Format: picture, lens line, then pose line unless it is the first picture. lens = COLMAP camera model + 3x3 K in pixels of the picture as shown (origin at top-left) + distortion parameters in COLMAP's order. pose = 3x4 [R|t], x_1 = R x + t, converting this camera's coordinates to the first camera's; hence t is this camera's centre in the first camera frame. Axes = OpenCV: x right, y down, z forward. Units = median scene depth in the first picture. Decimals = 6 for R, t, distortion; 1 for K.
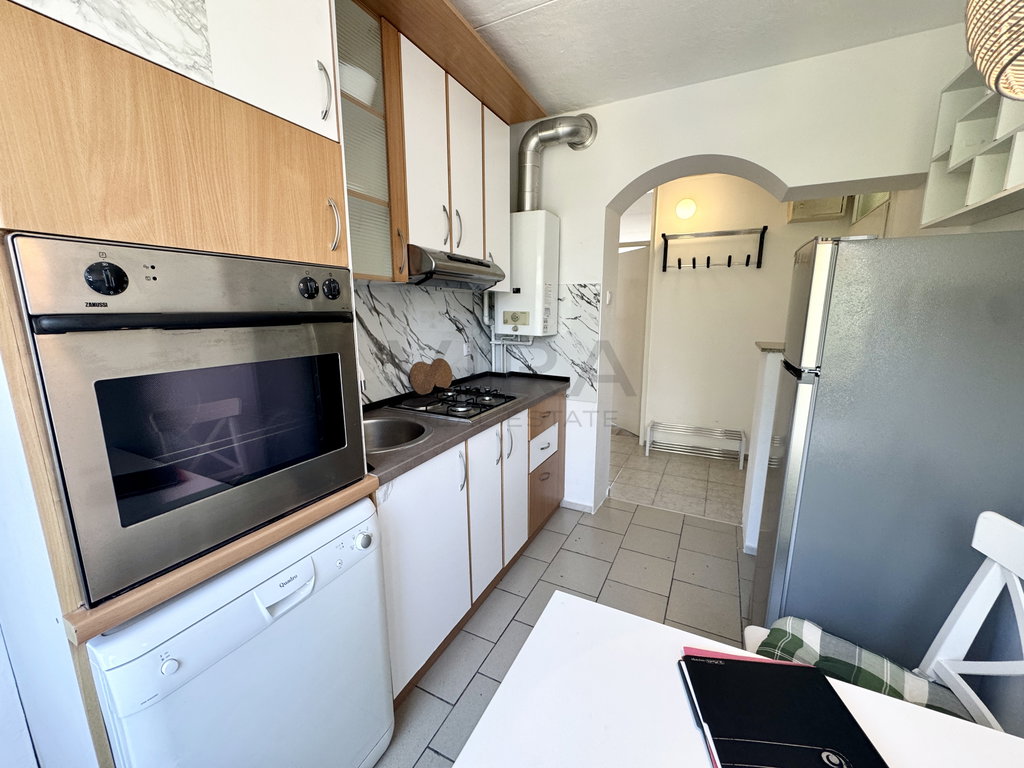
lens RADIAL K [[408.6, 0, 509.6], [0, 408.6, 386.8], [0, 0, 1]] dist [-0.003097, 0.000500]
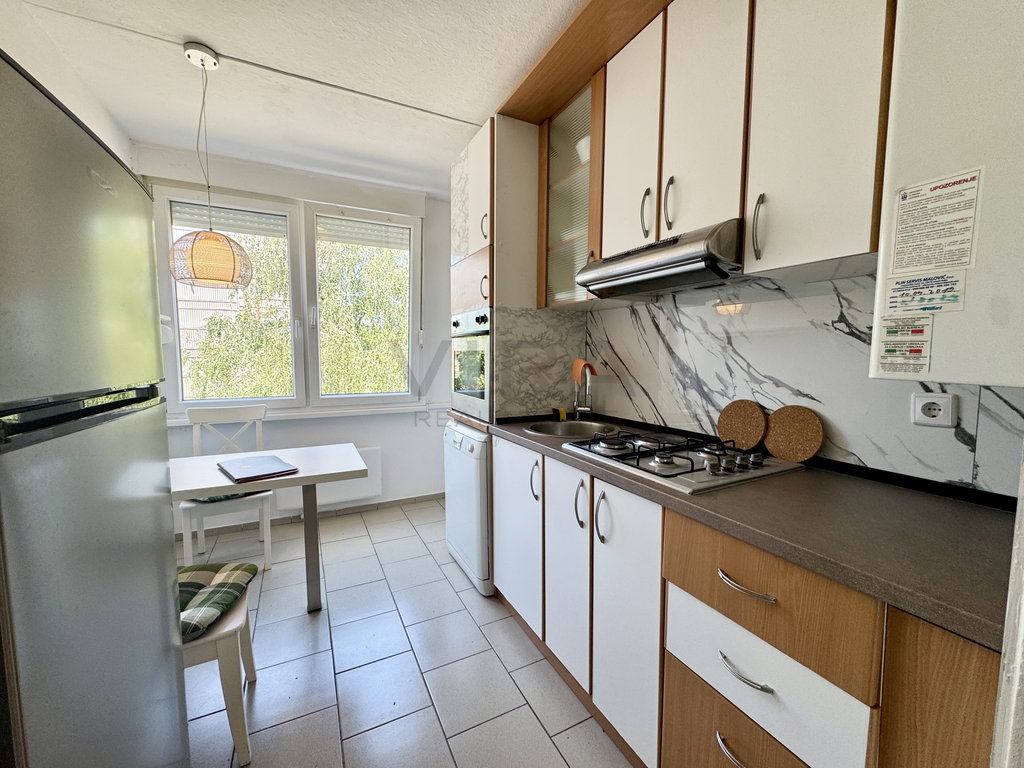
lens RADIAL K [[408.6, 0, 507.8], [0, 408.6, 383.4], [0, 0, 1]] dist [-0.003097, 0.000500]
pose [[-0.591086, 0.067223, -0.803803, 0.559041], [-0.147378, 0.970745, 0.189560, -0.163829], [0.793031, 0.230509, -0.563886, 1.128277]]
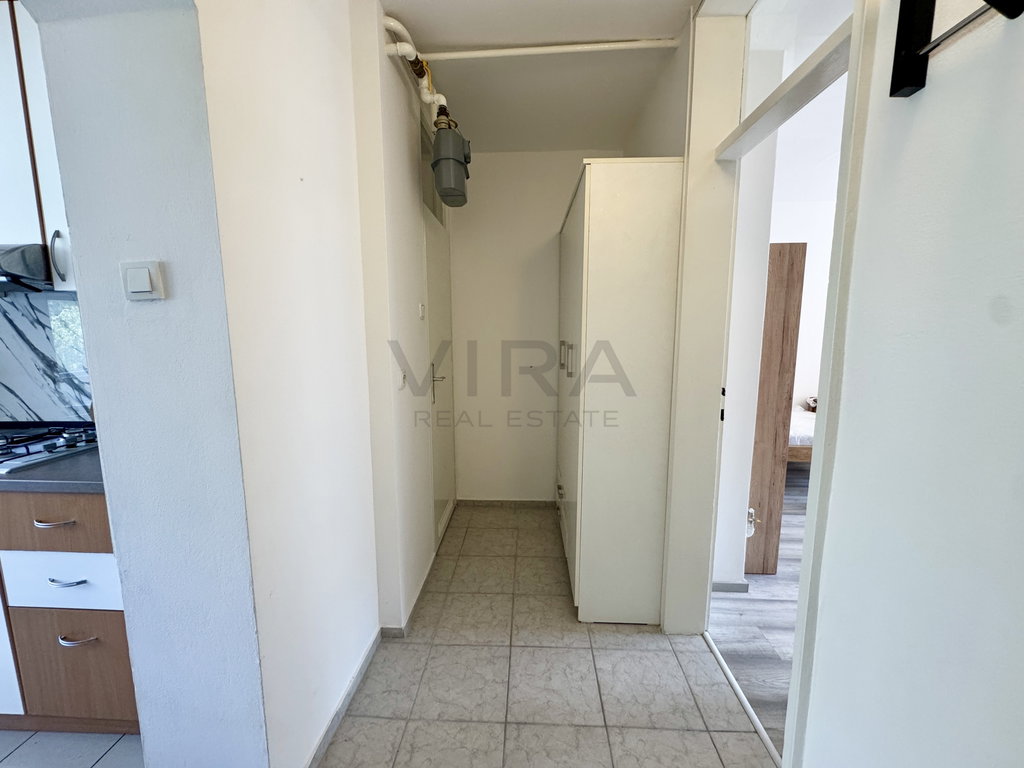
lens RADIAL K [[408.6, 0, 513.7], [0, 408.6, 385.5], [0, 0, 1]] dist [-0.003097, 0.000500]
pose [[0.414957, 0.128248, -0.900757, 0.873079], [-0.173127, 0.983057, 0.060211, -0.264621], [0.893218, 0.130960, 0.430130, 1.445011]]
